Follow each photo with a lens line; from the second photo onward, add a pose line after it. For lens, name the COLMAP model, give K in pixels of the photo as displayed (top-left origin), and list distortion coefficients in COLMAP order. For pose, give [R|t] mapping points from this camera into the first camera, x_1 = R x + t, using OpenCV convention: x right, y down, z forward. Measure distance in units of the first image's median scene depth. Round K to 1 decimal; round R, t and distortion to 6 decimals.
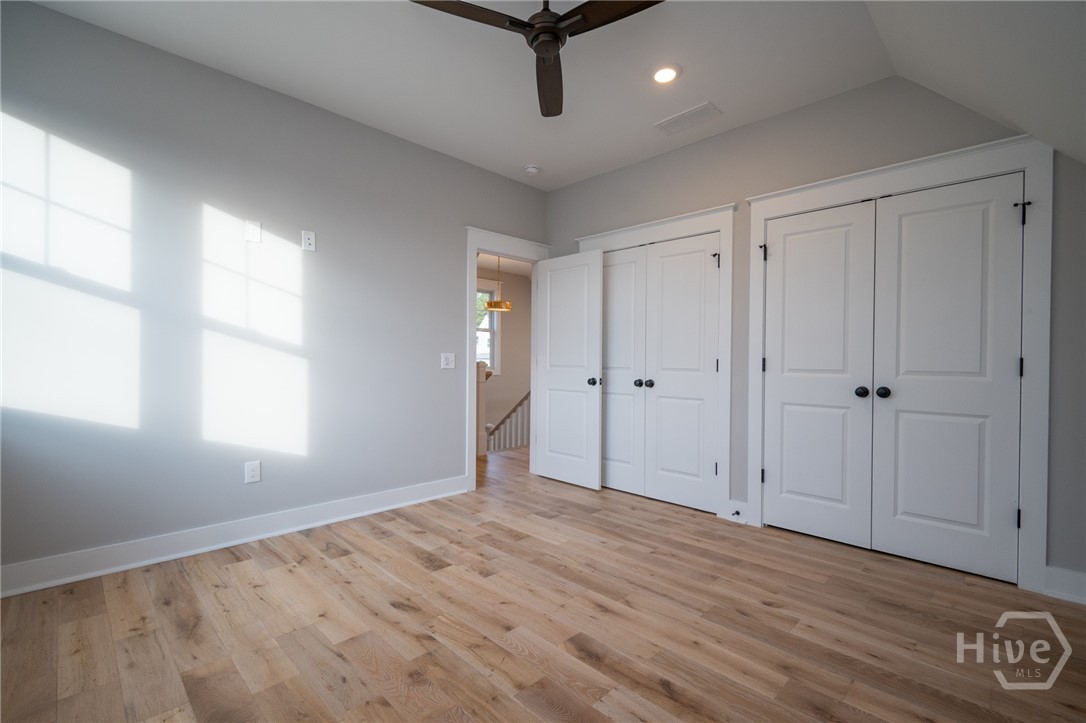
lens RADIAL K [[479.9, 0, 543.6], [0, 479.9, 363.6], [0, 0, 1]] dist [-0.001470, 0.000606]
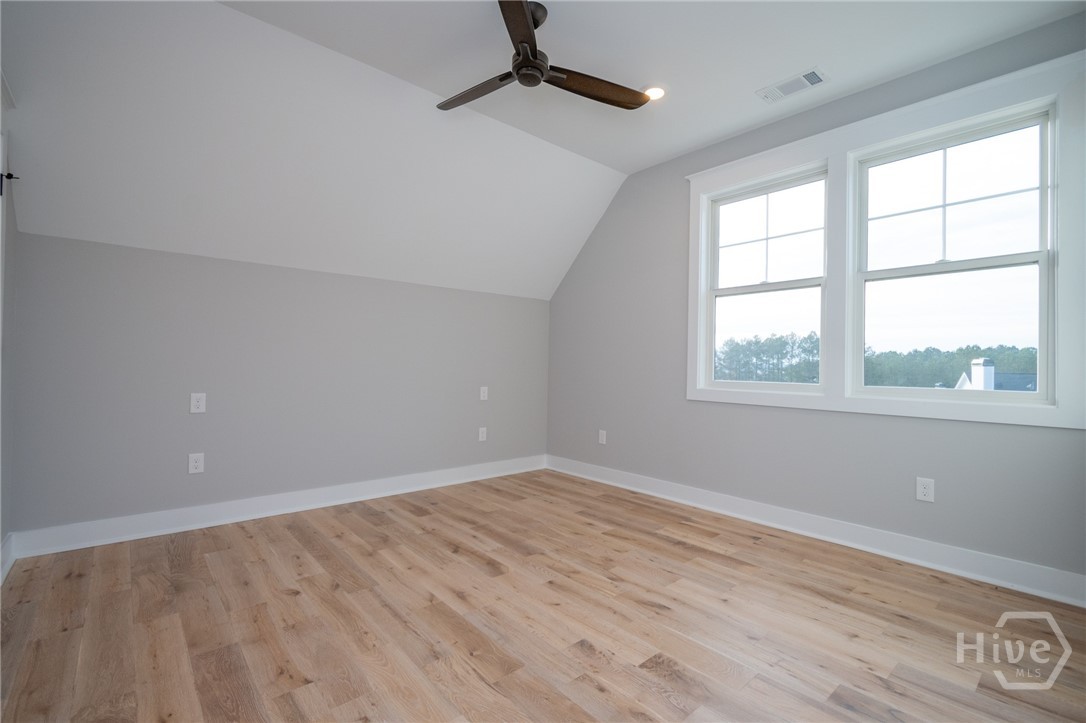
lens RADIAL K [[479.9, 0, 548.9], [0, 479.9, 363.4], [0, 0, 1]] dist [-0.001470, 0.000606]
pose [[-0.998152, -0.023740, 0.055941, -0.111860], [-0.024056, 0.999698, -0.004976, 0.008965], [-0.055806, -0.006313, -0.998422, 2.006810]]
